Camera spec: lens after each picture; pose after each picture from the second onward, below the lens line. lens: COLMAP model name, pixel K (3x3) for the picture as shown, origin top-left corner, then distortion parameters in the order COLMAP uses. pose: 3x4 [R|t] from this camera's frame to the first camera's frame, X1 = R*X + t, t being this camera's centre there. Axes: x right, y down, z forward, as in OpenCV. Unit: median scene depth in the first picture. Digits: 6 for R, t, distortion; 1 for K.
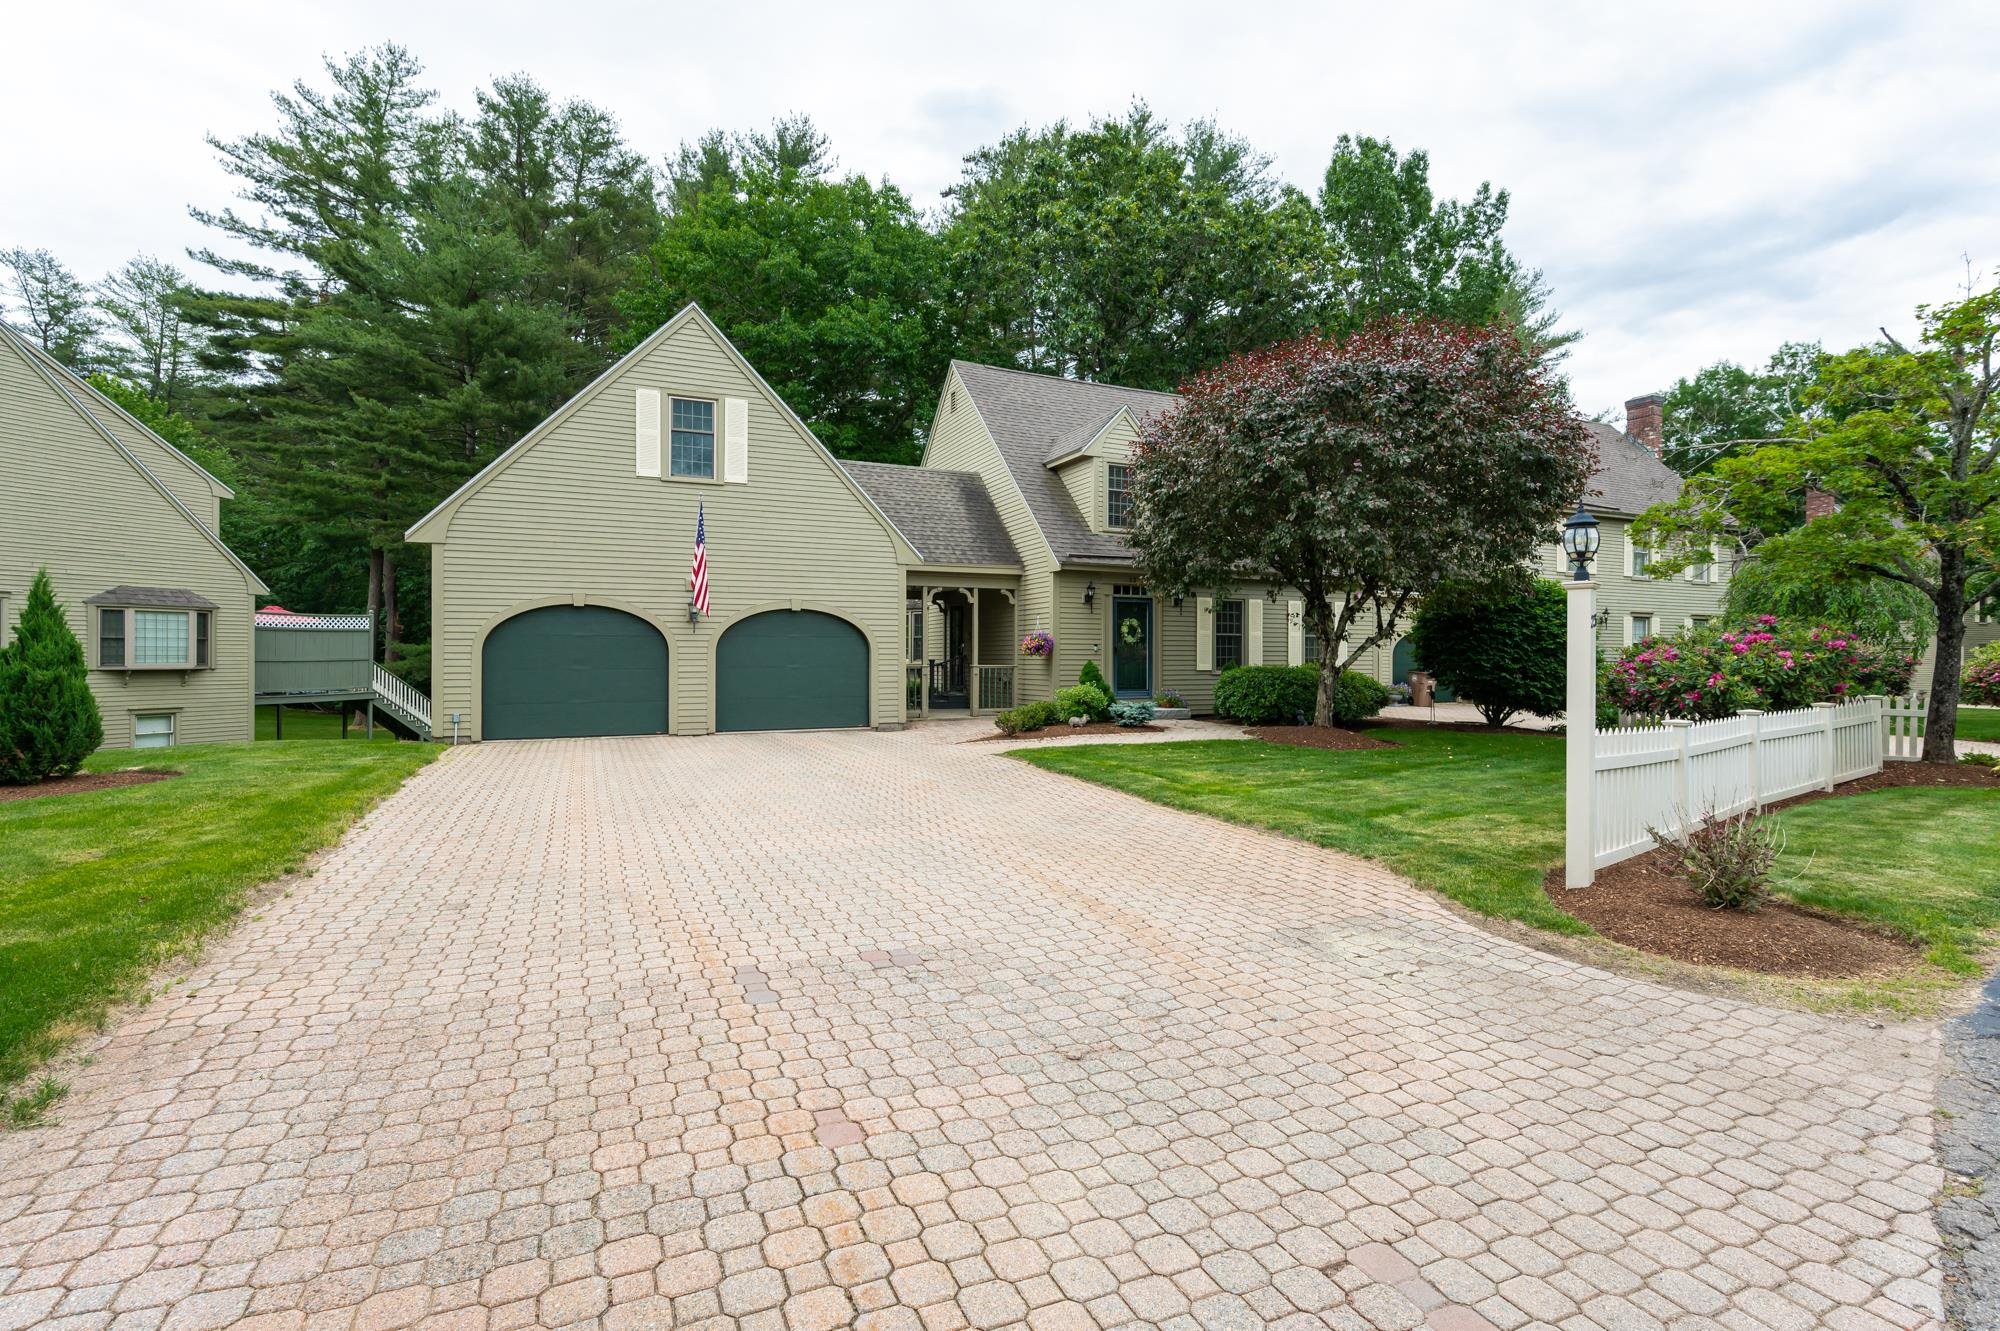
lens RADIAL K [[893.1, 0, 1008.3], [0, 893.1, 668.2], [0, 0, 1]] dist [-0.005094, -0.000431]
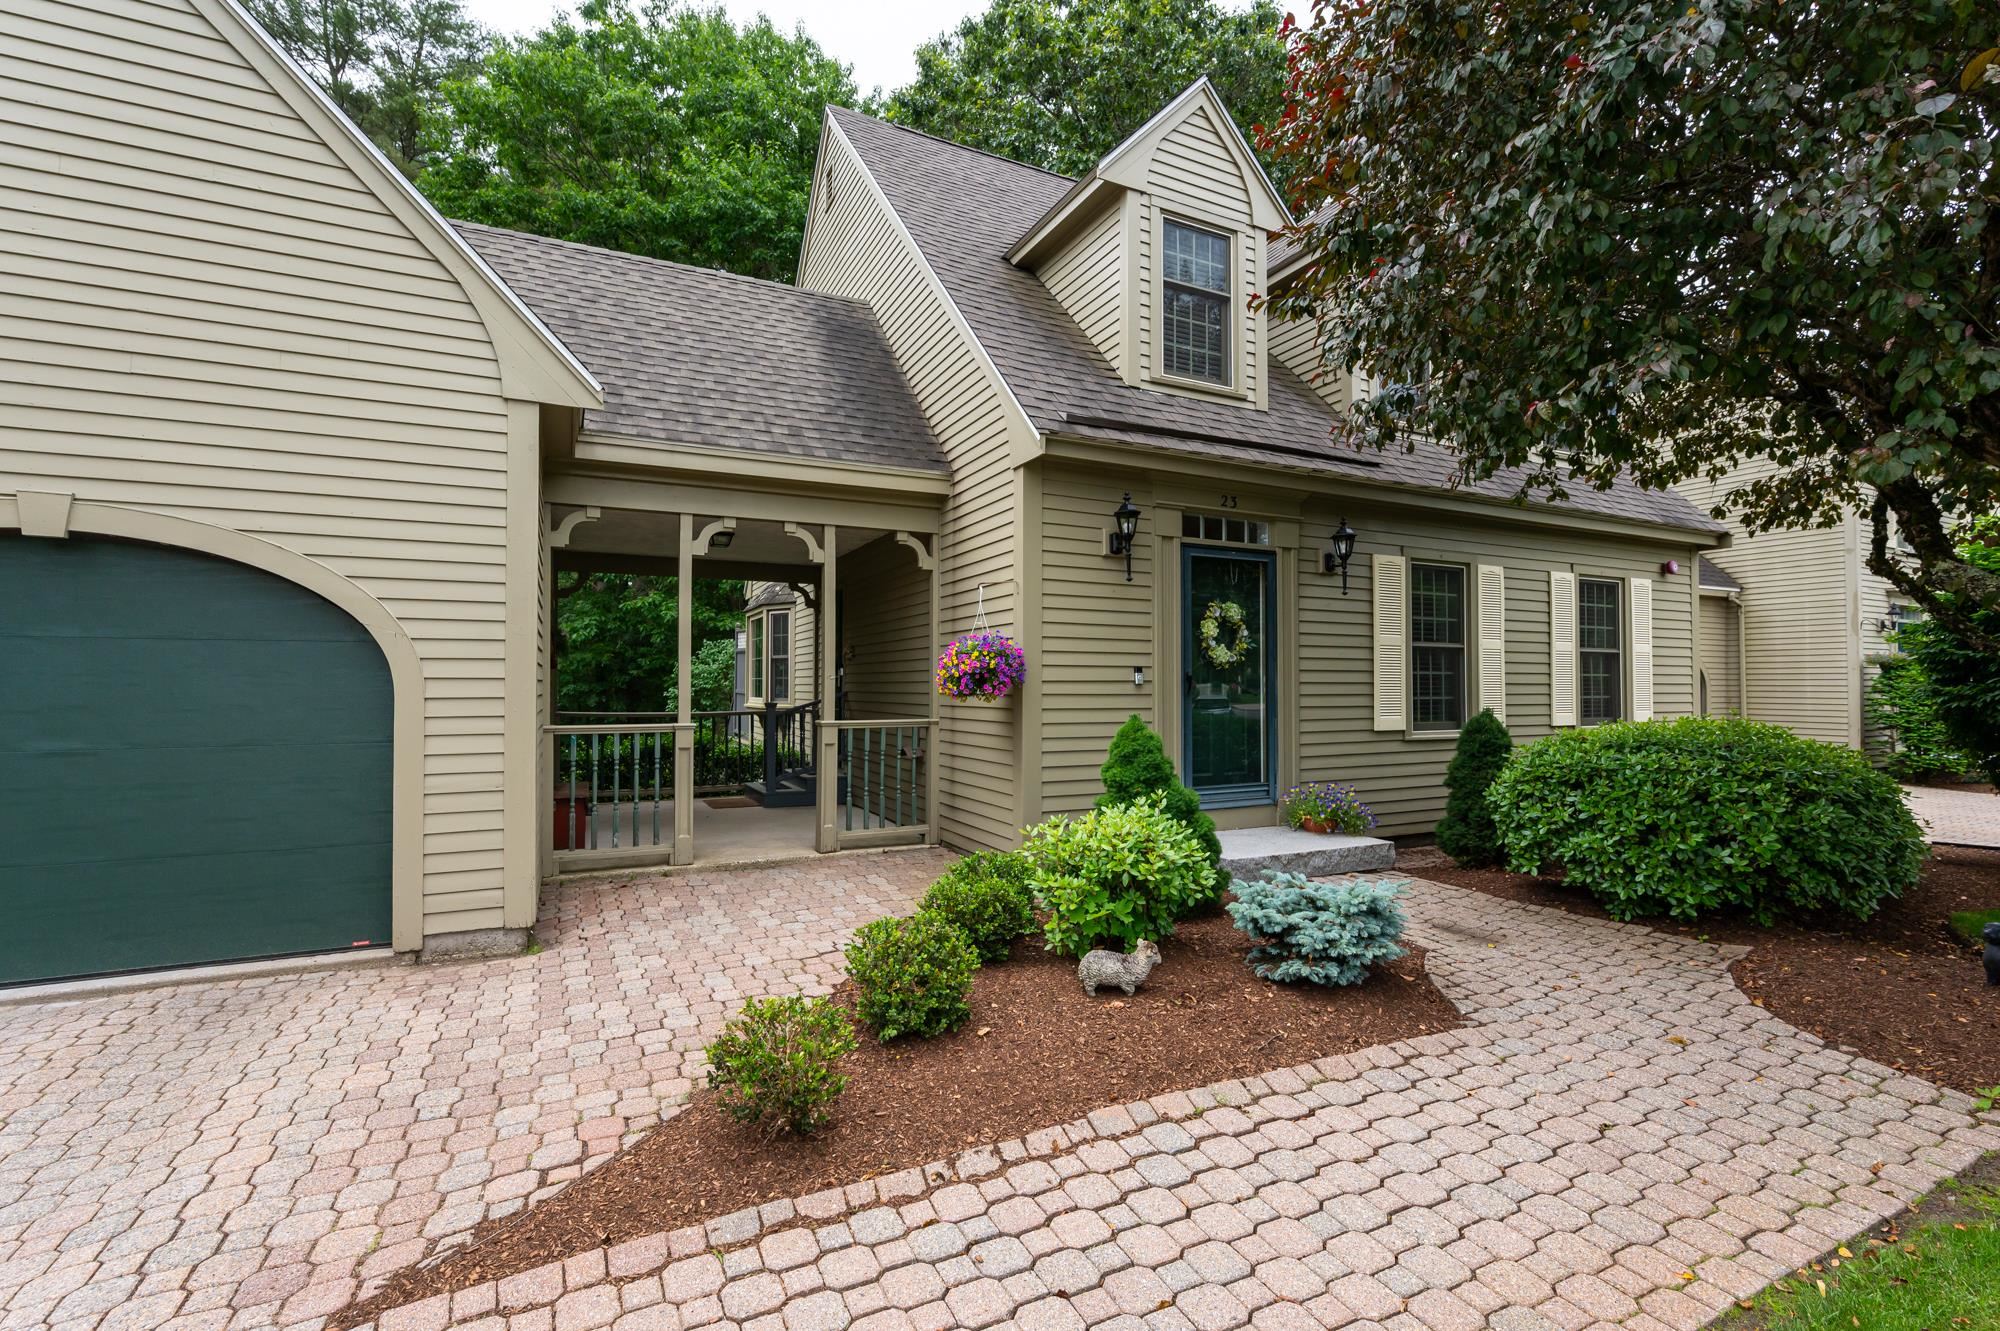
lens RADIAL K [[893.1, 0, 1008.3], [0, 893.1, 668.2], [0, 0, 1]] dist [-0.005094, -0.000431]
pose [[0.999802, -0.000576, 0.019867, 0.035058], [0.001197, 0.999512, -0.031226, -0.014274], [-0.019839, 0.031244, 0.999315, 0.611414]]
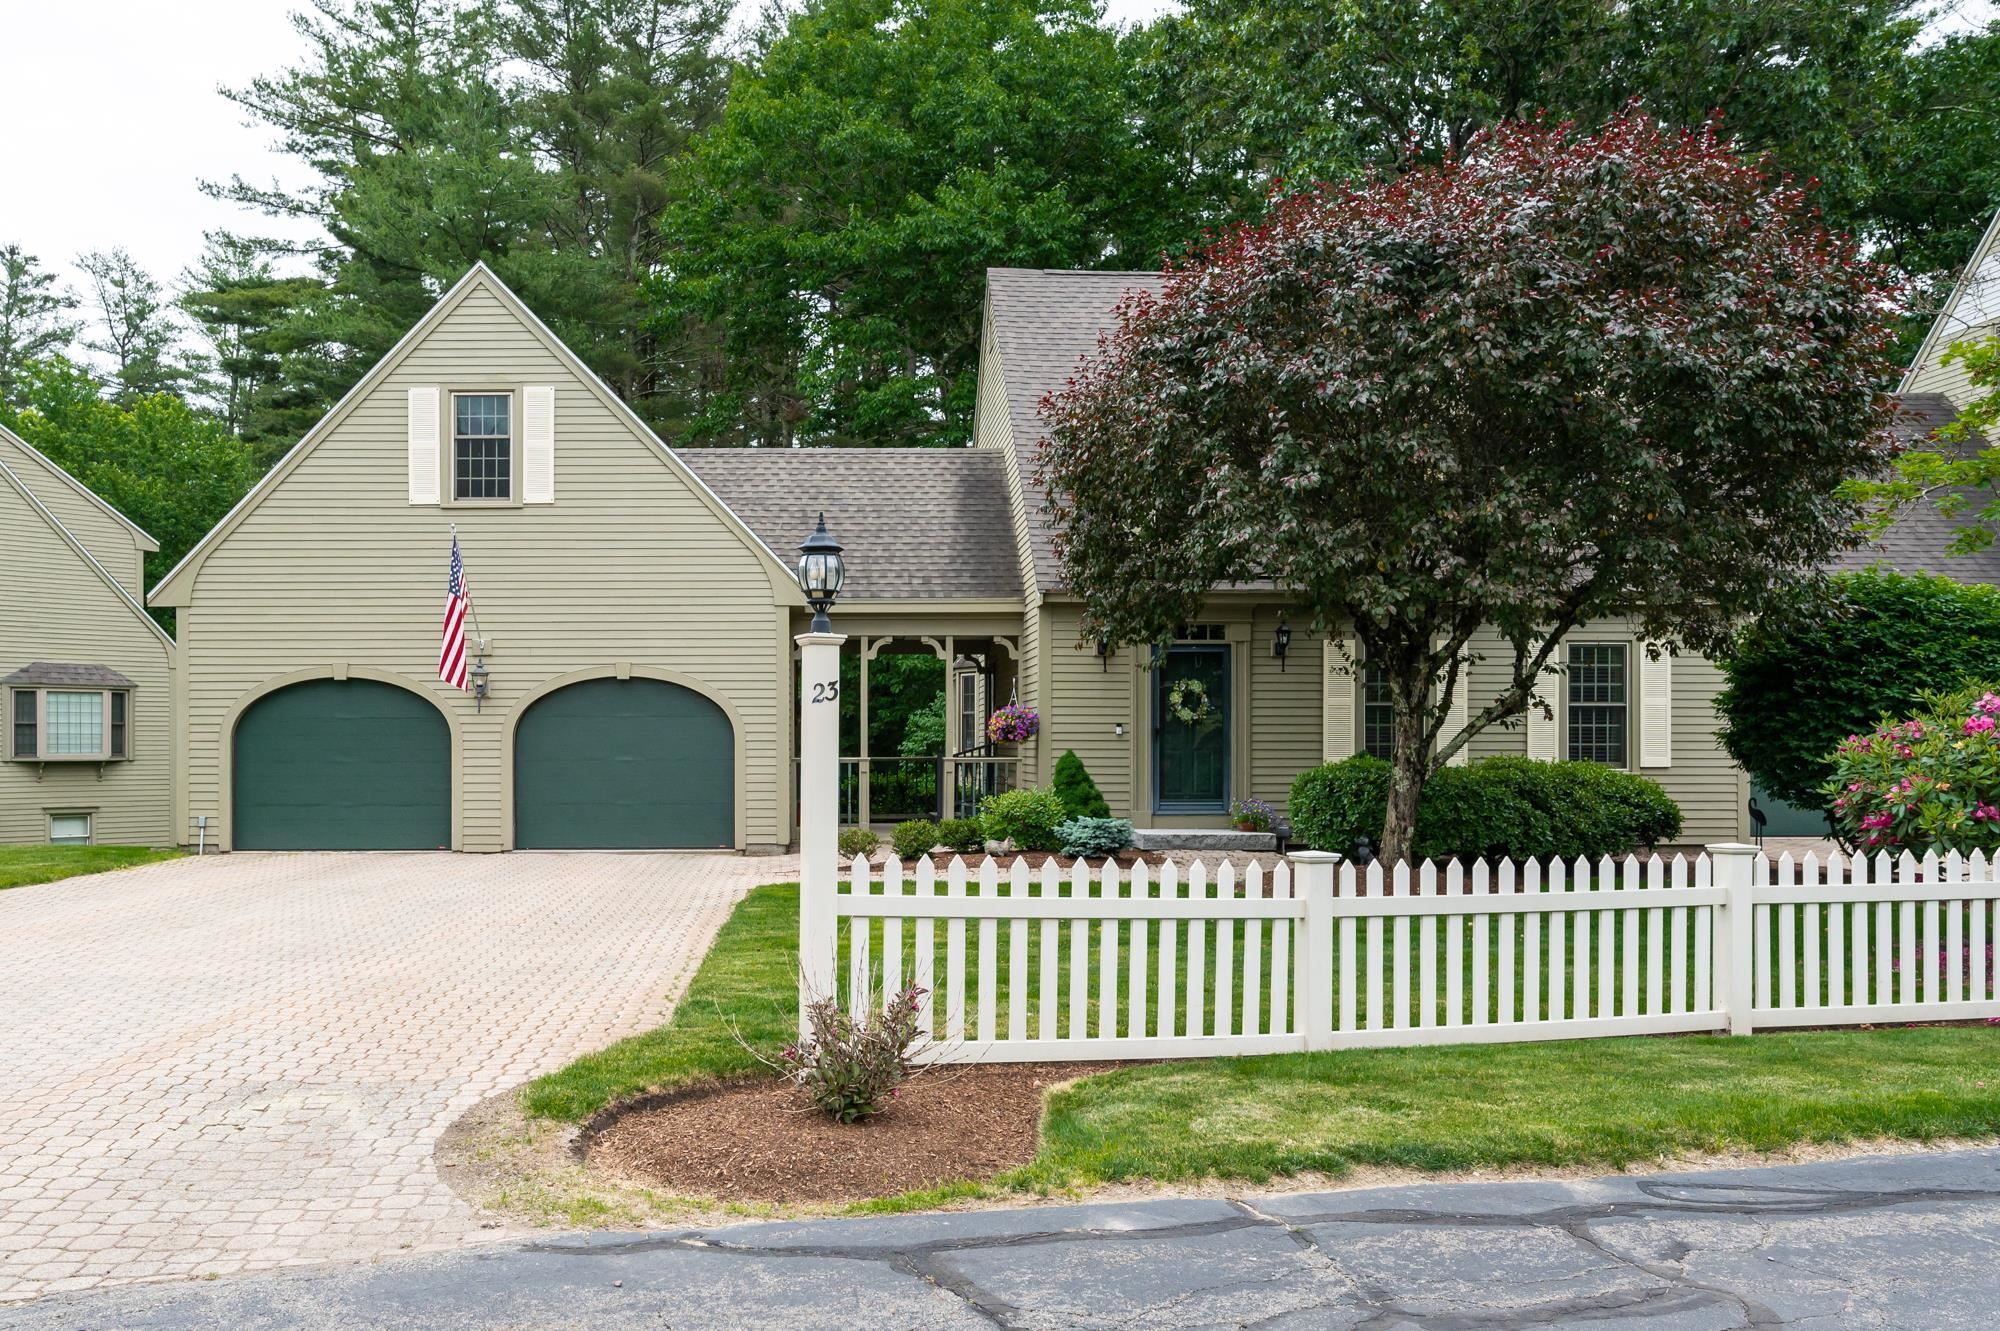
lens RADIAL K [[1521.6, 0, 847.8], [0, 1521.6, 764.9], [0, 0, 1]] dist [-0.006698, -0.001547]
pose [[0.913871, 0.003956, -0.405985, 0.339348], [-0.003468, 0.999992, 0.001938, -0.000089], [0.405990, -0.000364, 0.913878, -0.015142]]
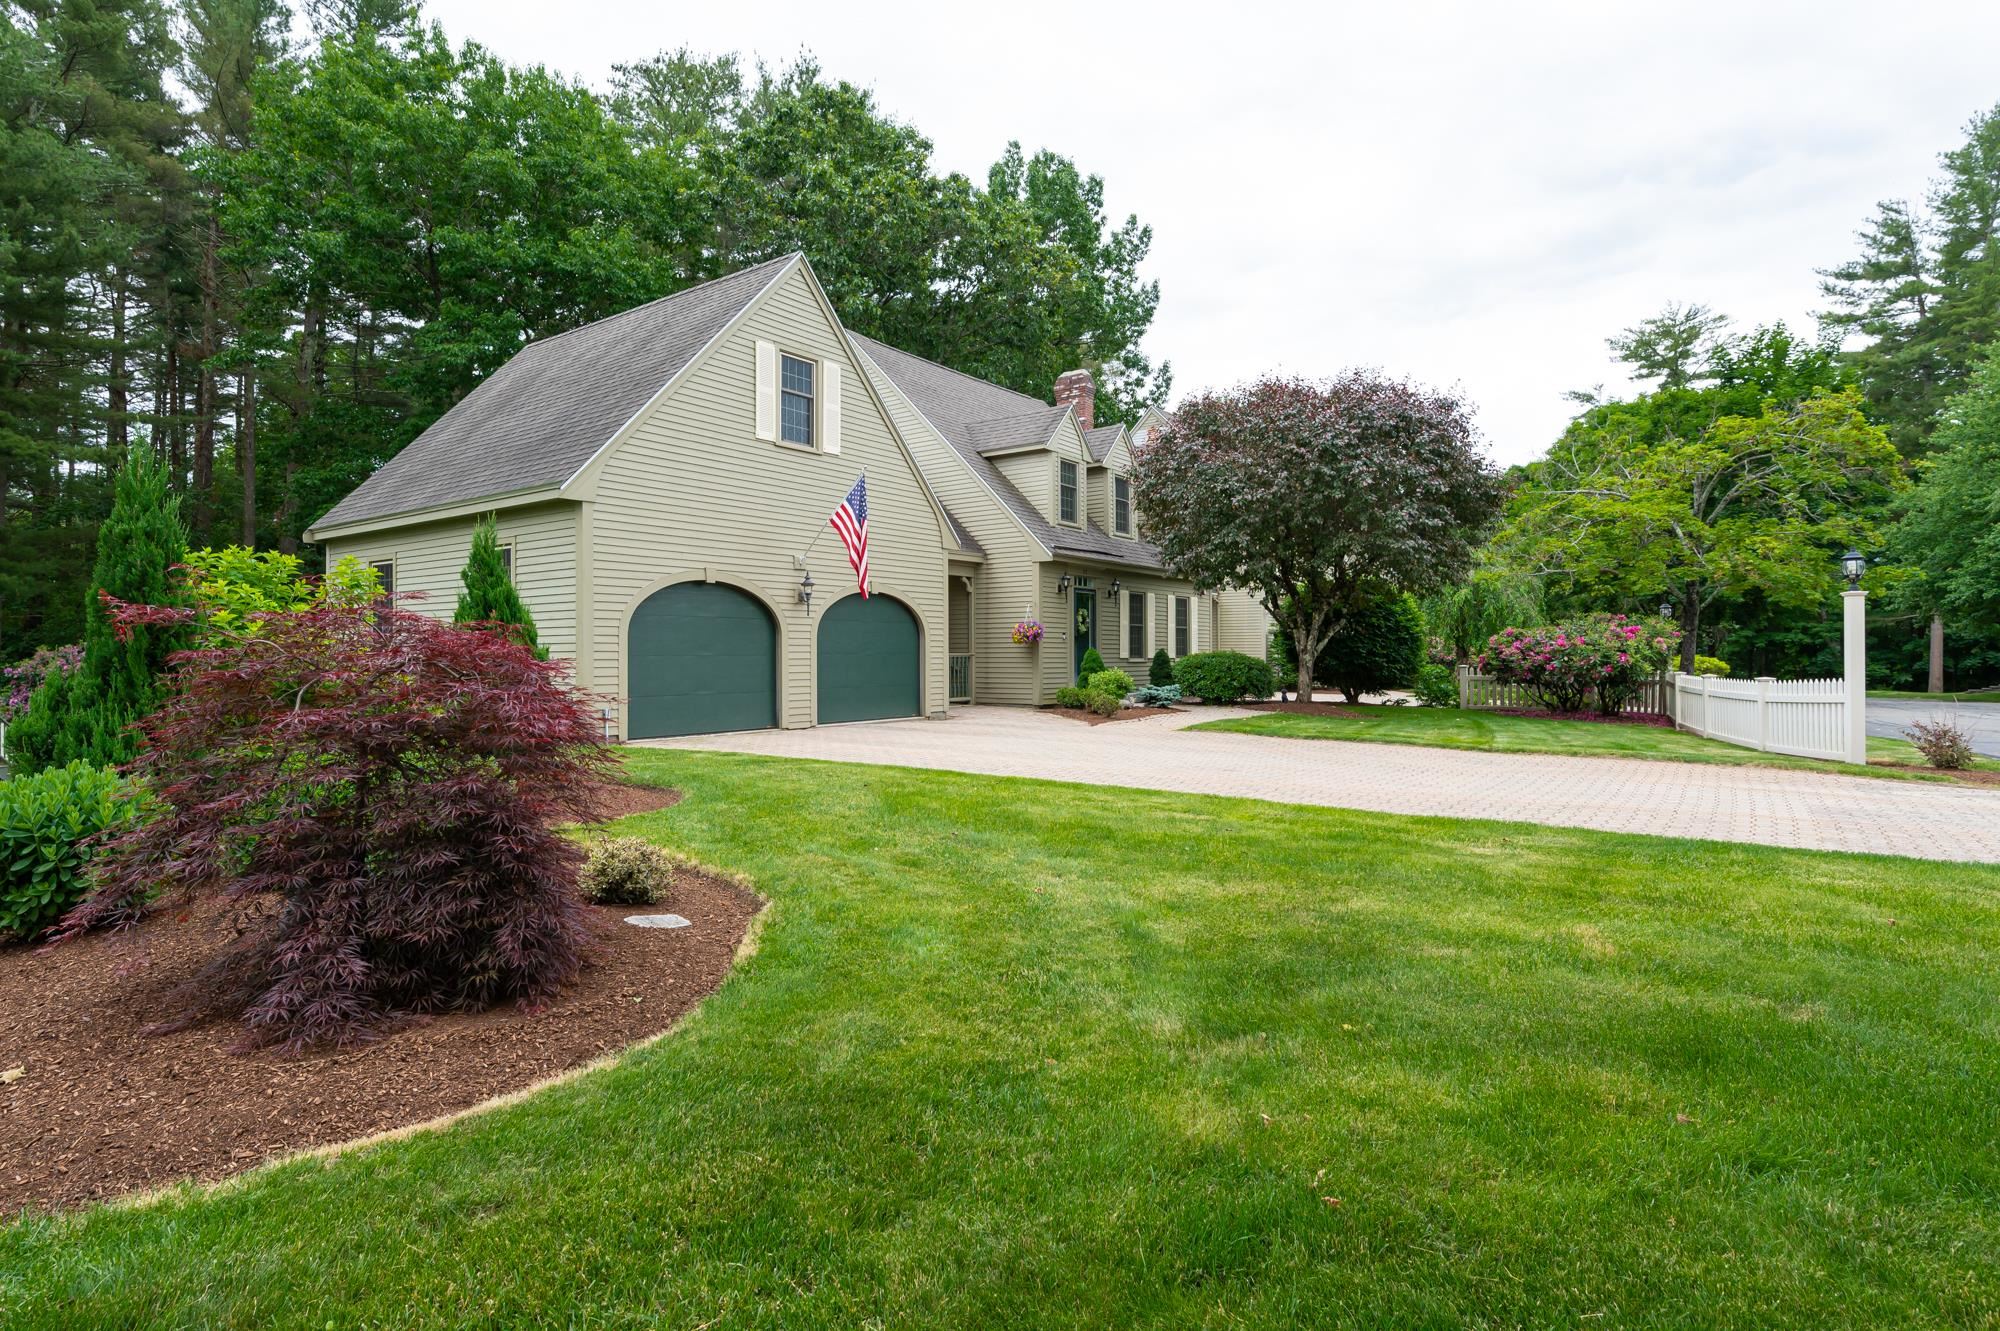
lens RADIAL K [[1003.0, 0, 933.0], [0, 1003.0, 666.2], [0, 0, 1]] dist [-0.000424, -0.000303]
pose [[0.897501, -0.007933, 0.440942, -0.539996], [0.008557, 0.999963, 0.000572, 0.010119], [-0.440930, 0.003260, 0.897536, 0.018786]]
